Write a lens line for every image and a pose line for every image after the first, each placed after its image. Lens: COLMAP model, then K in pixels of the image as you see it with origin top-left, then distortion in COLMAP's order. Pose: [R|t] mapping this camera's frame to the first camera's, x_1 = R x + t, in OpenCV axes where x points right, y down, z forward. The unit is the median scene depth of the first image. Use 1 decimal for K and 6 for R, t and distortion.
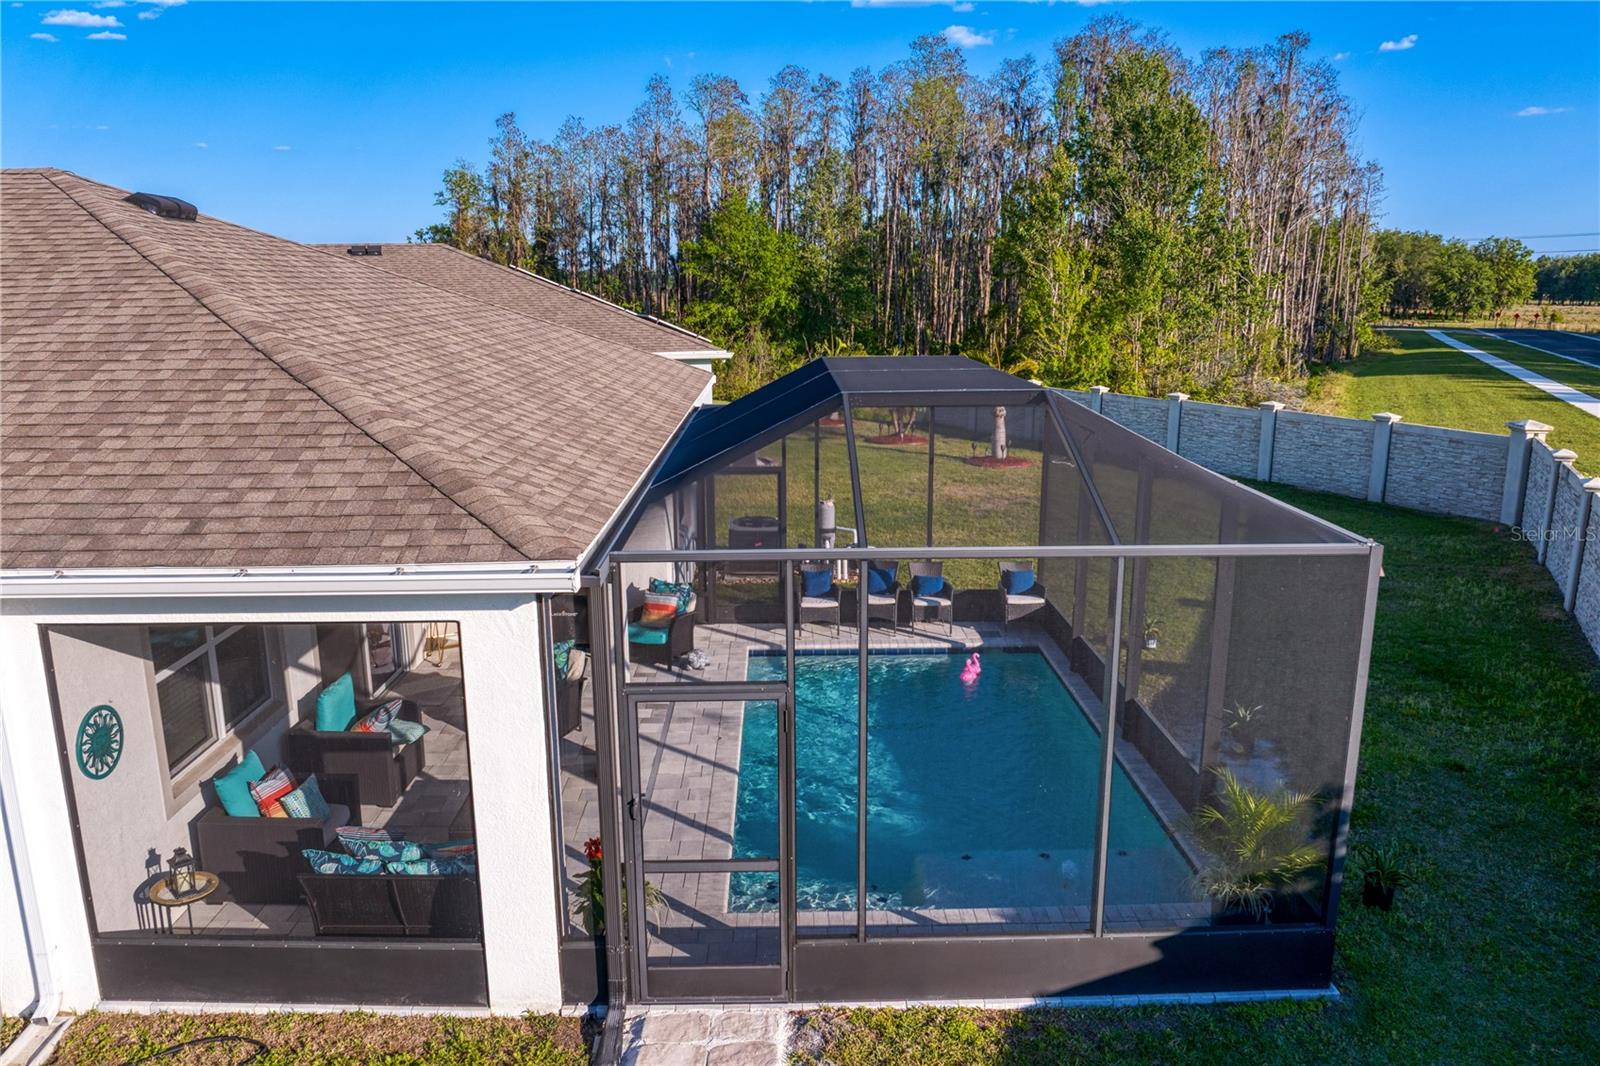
lens RADIAL K [[1121.7, 0, 802.3], [0, 1121.7, 543.0], [0, 0, 1]] dist [-0.045589, -0.002488]
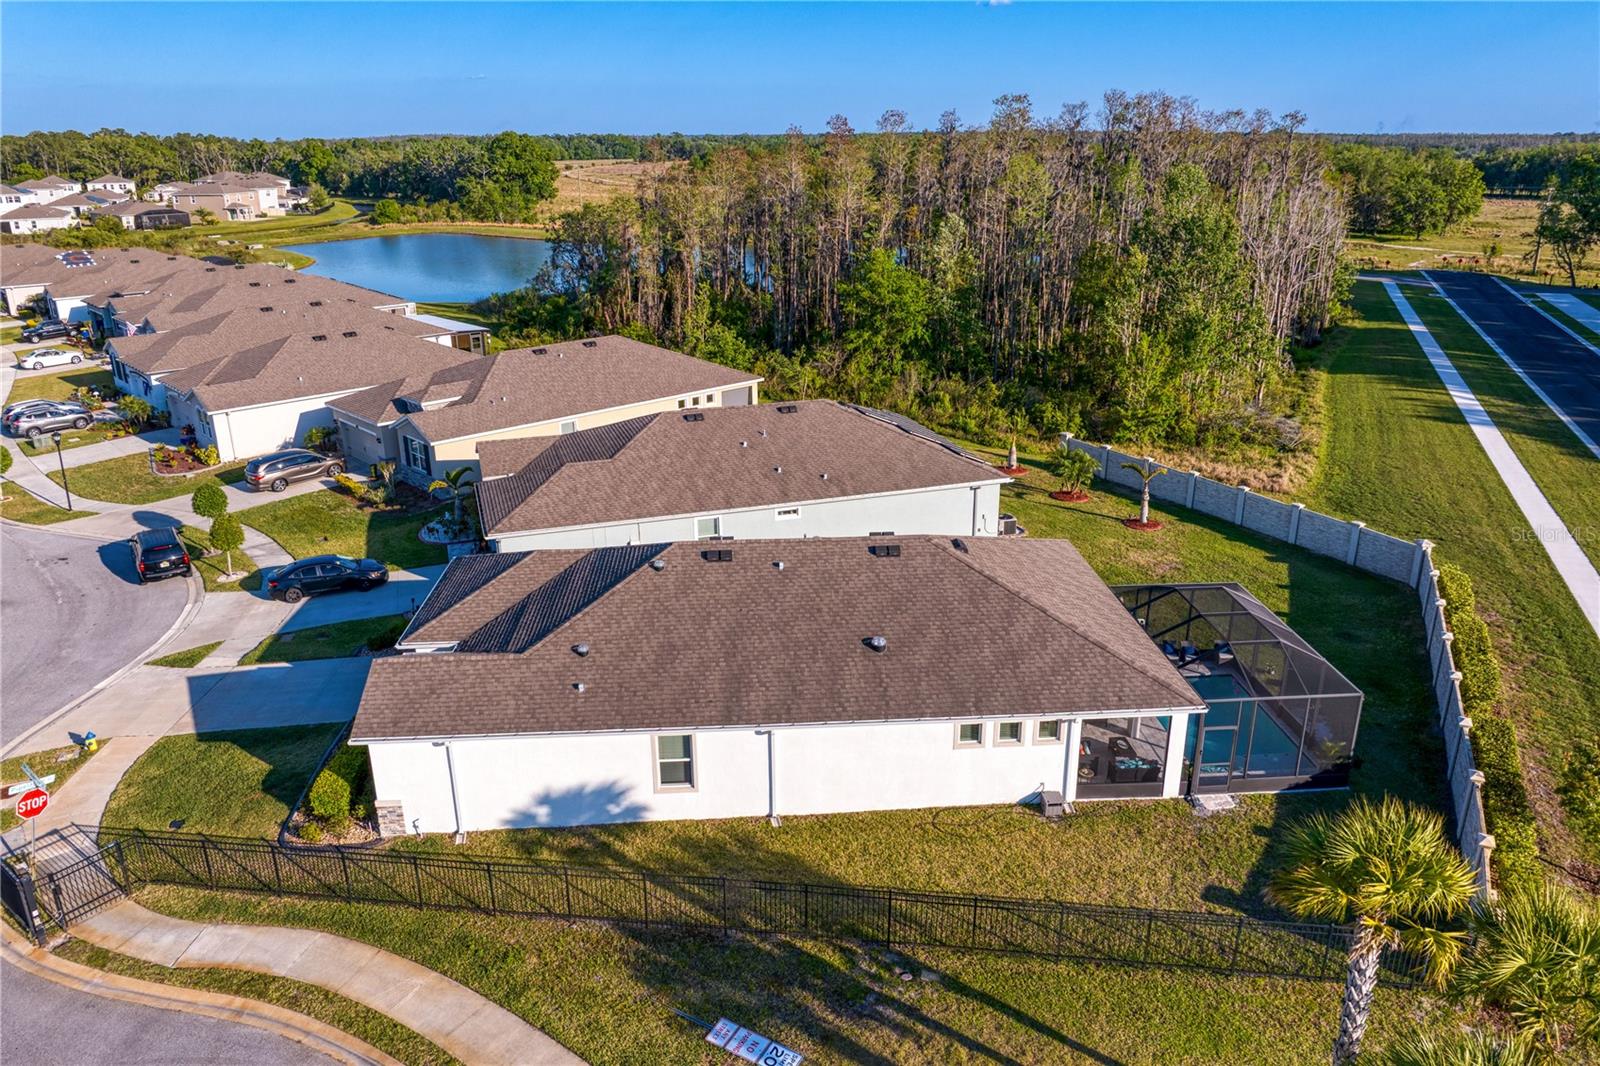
lens RADIAL K [[1121.8, 0, 800.0], [0, 1121.8, 533.0], [0, 0, 1]] dist [-0.043445, -0.002223]
pose [[0.999233, -0.016172, 0.035676, -1.592878], [0.011957, 0.993254, 0.115340, -0.983192], [-0.037300, -0.114825, 0.992685, -2.756194]]
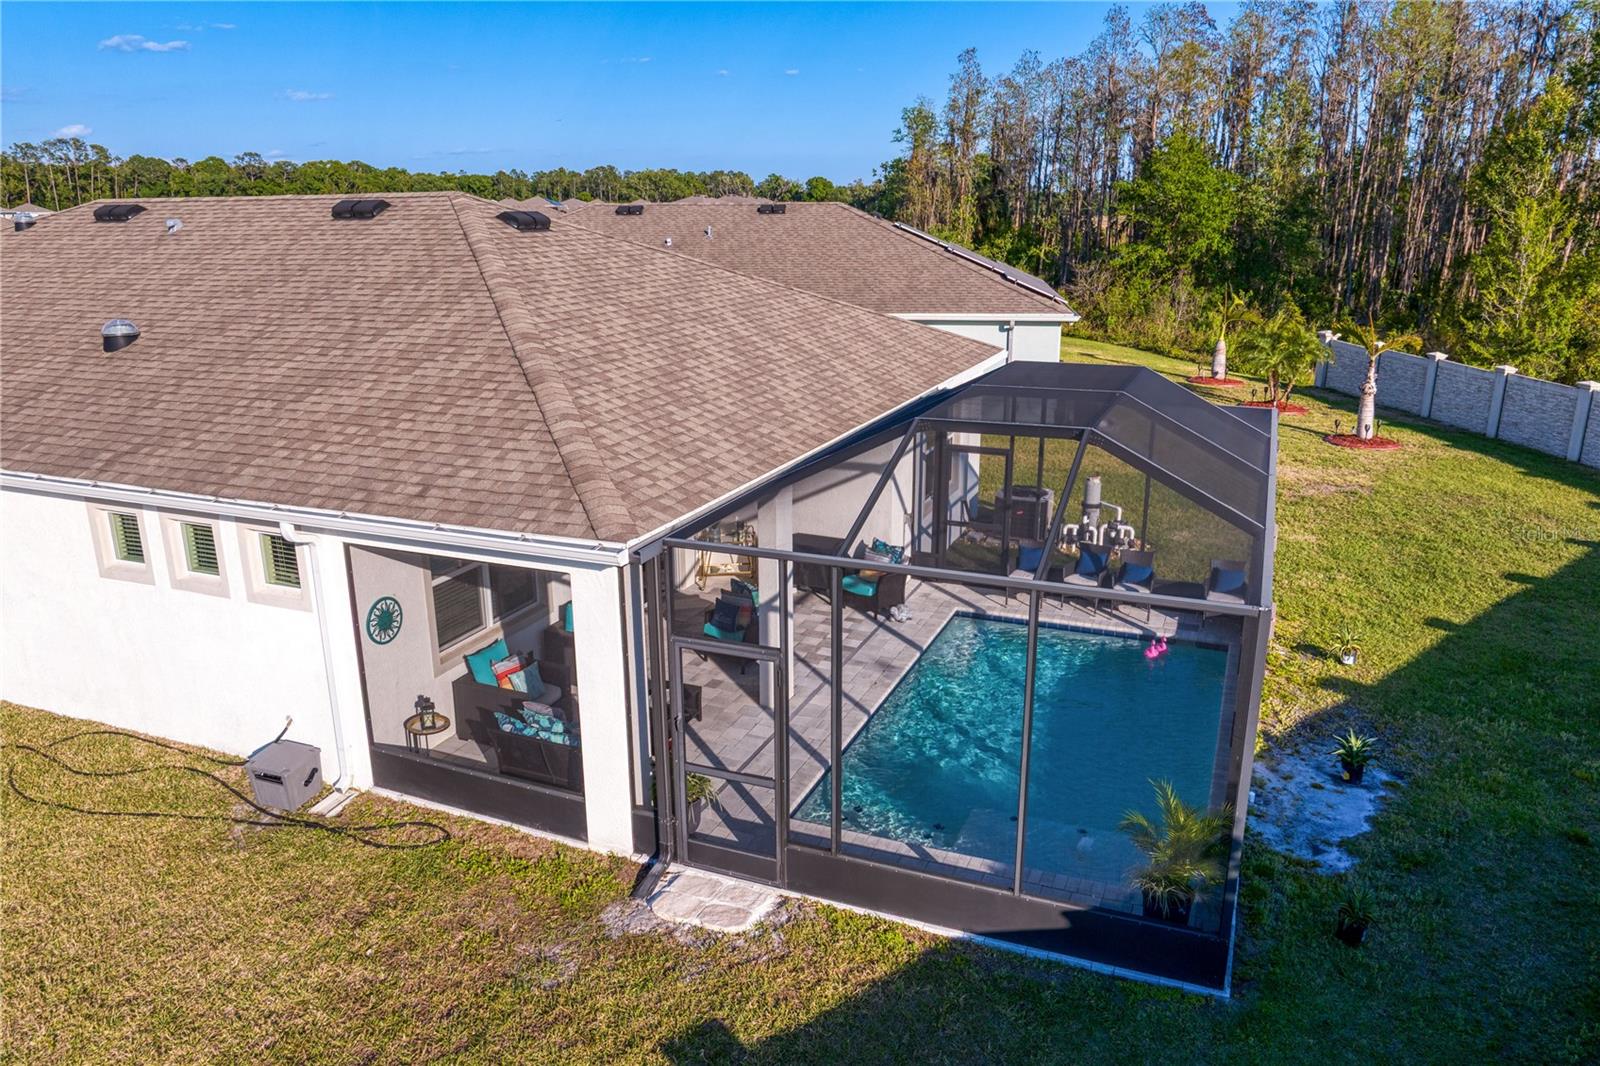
lens RADIAL K [[1122.9, 0, 806.9], [0, 1122.9, 539.1], [0, 0, 1]] dist [-0.069572, 0.049554]
pose [[0.916632, 0.114215, -0.383068, 0.405499], [-0.089447, 0.992617, 0.081924, -0.093525], [0.389597, -0.040830, 0.920080, -0.160591]]
